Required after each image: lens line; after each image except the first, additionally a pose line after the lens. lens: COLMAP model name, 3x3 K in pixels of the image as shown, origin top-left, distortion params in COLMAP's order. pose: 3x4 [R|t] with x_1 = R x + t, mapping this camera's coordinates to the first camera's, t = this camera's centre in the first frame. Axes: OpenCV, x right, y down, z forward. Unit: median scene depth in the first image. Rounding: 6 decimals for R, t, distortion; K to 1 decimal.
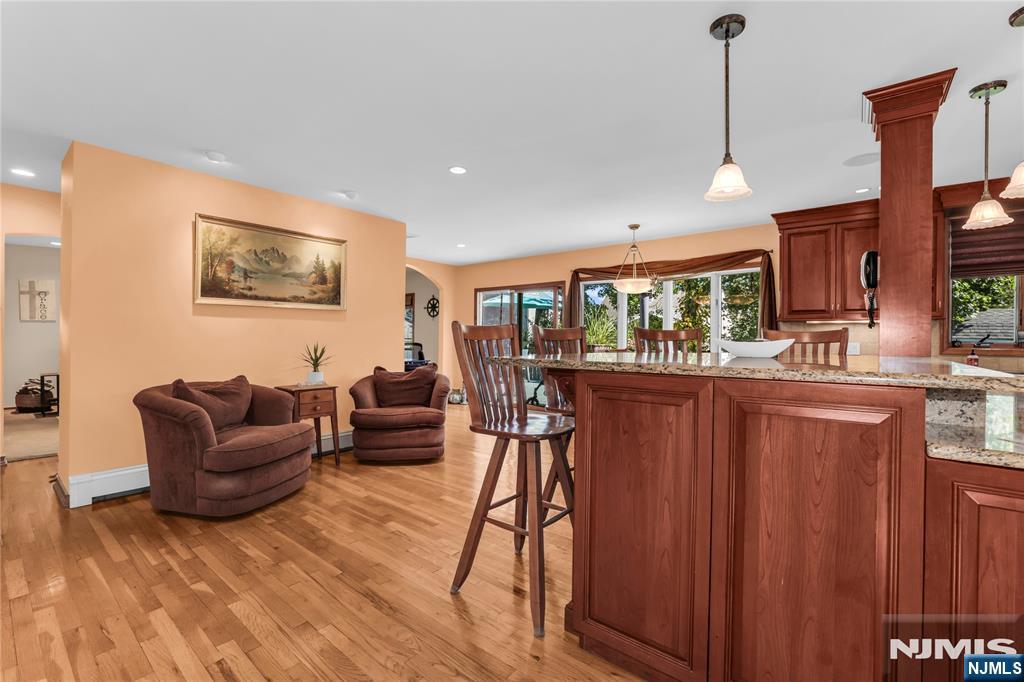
lens RADIAL K [[441.3, 0, 515.4], [0, 441.3, 333.6], [0, 0, 1]] dist [-0.049427, 0.018048]
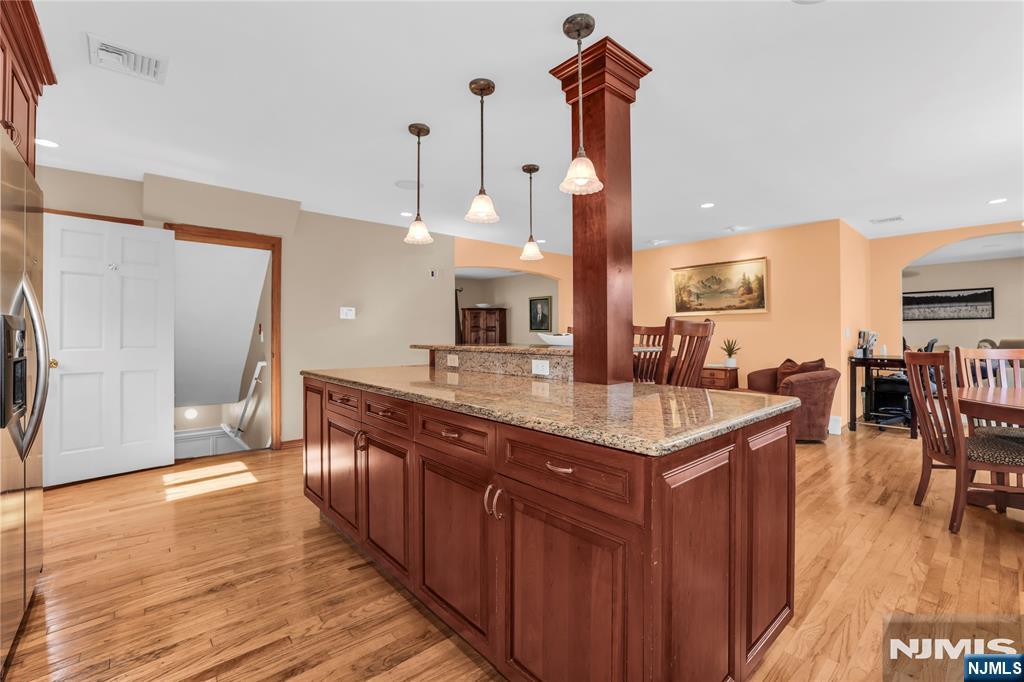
lens RADIAL K [[441.3, 0, 515.4], [0, 441.3, 333.6], [0, 0, 1]] dist [-0.049427, 0.018048]
pose [[-0.167233, -0.008213, -0.985883, 1.059182], [0.013562, 0.999852, -0.010630, 0.012828], [0.985824, -0.015148, -0.167096, 0.552409]]
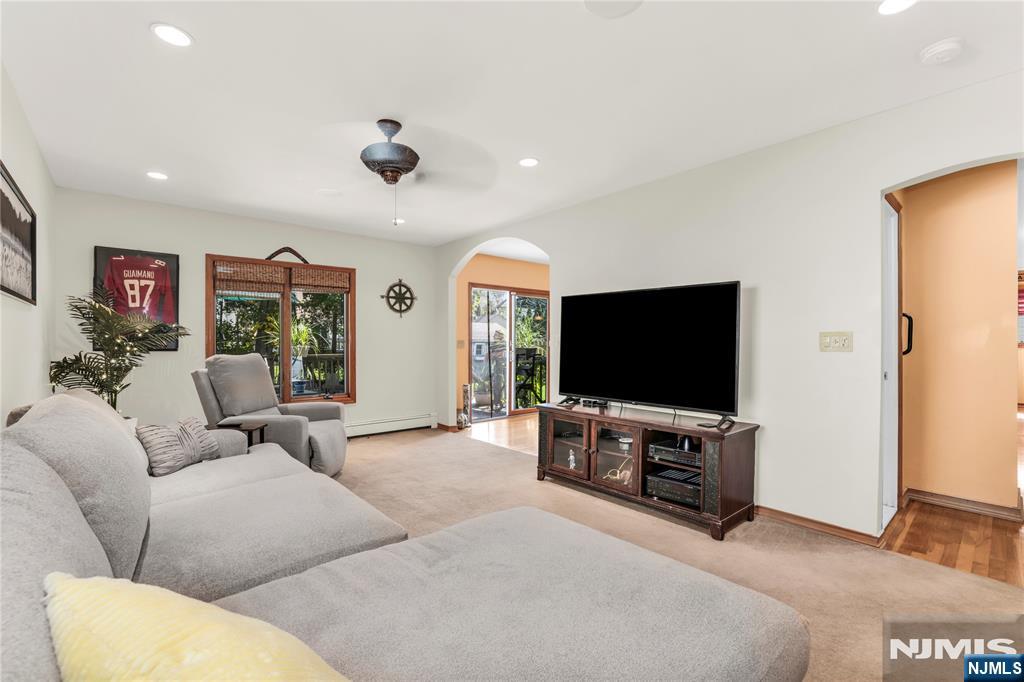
lens RADIAL K [[455.6, 0, 509.4], [0, 455.6, 339.3], [0, 0, 1]] dist [-0.050673, 0.022852]
pose [[0.186681, -0.000053, 0.982421, -1.720928], [-0.010848, 0.999939, 0.002116, -0.002286], [-0.982361, -0.011053, 0.186669, 1.506405]]
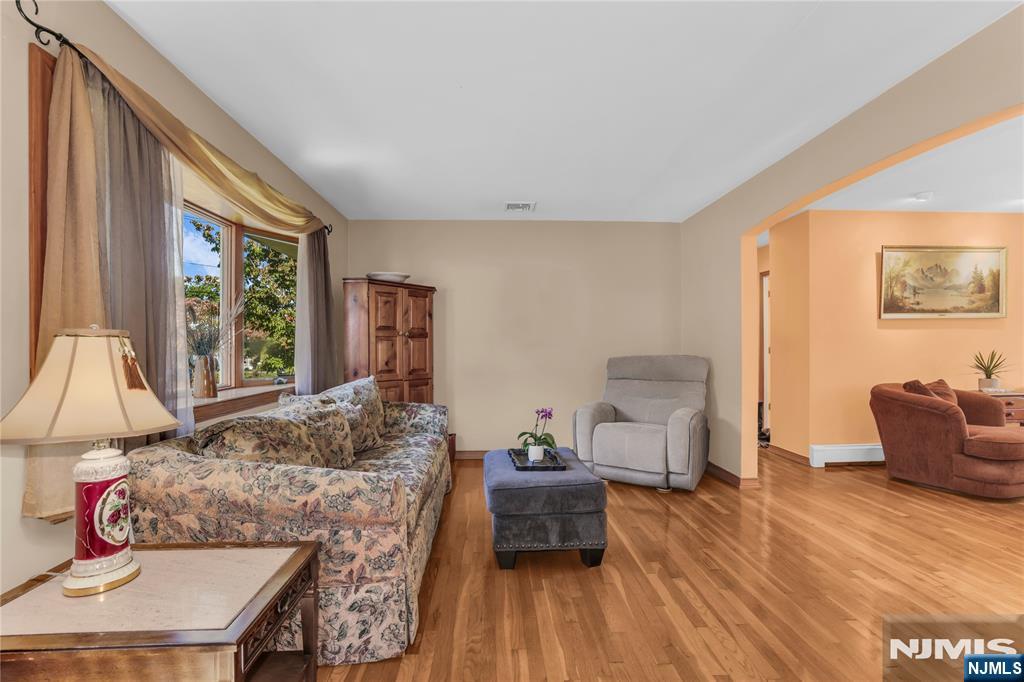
lens RADIAL K [[443.7, 0, 506.5], [0, 443.7, 340.8], [0, 0, 1]] dist [-0.047813, 0.019336]
pose [[0.654849, -0.018935, -0.755523, -0.437906], [0.017334, 0.999799, -0.010033, -0.011642], [0.755561, -0.006526, 0.655046, -0.525339]]
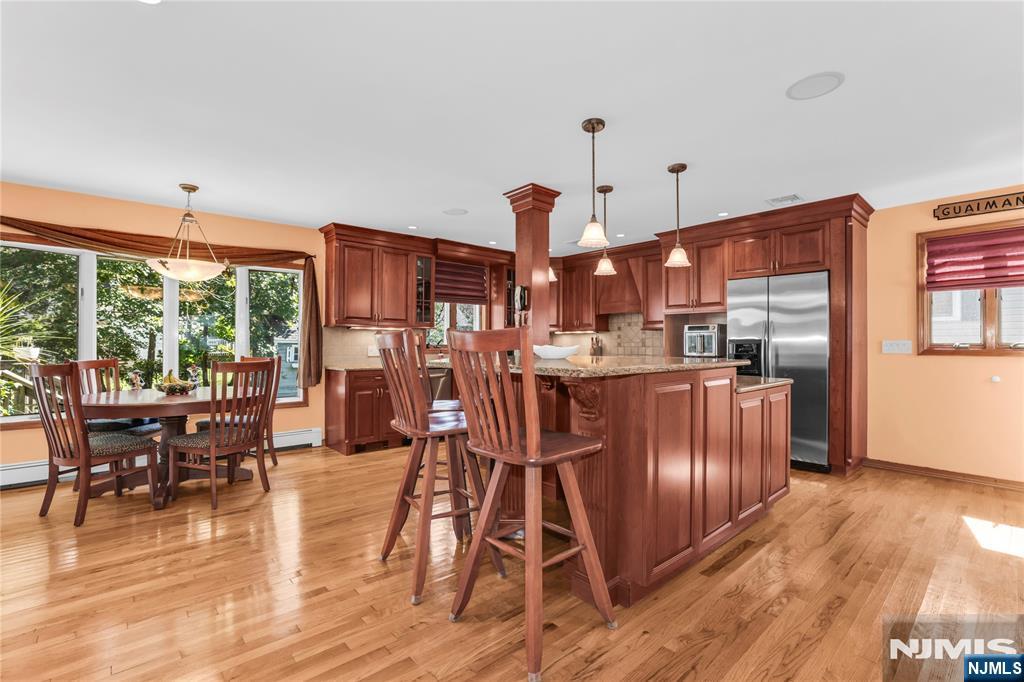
lens RADIAL K [[455.6, 0, 509.4], [0, 455.6, 339.3], [0, 0, 1]] dist [-0.050673, 0.022852]
pose [[0.175725, 0.001732, 0.984438, -0.447374], [-0.013534, 0.999908, 0.000657, -0.003536], [-0.984346, -0.013439, 0.175732, 0.445725]]
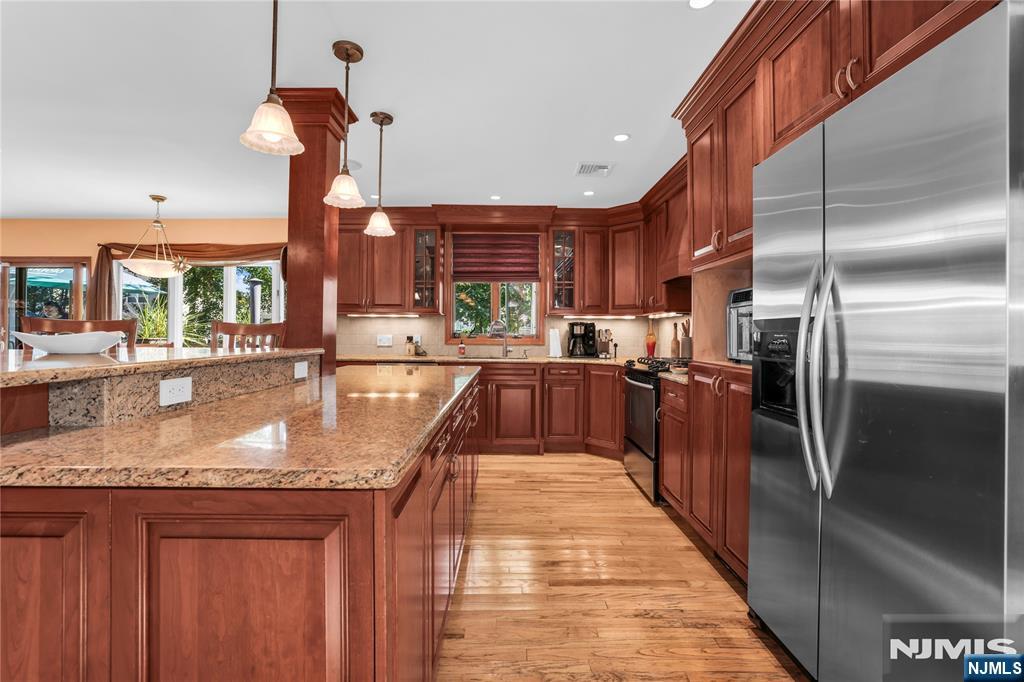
lens RADIAL K [[443.7, 0, 506.5], [0, 443.7, 340.8], [0, 0, 1]] dist [-0.047813, 0.019336]
pose [[0.781914, -0.013920, 0.623231, 0.337248], [-0.008019, 0.999443, 0.032383, -0.002649], [-0.623334, -0.030319, 0.781367, -0.090482]]
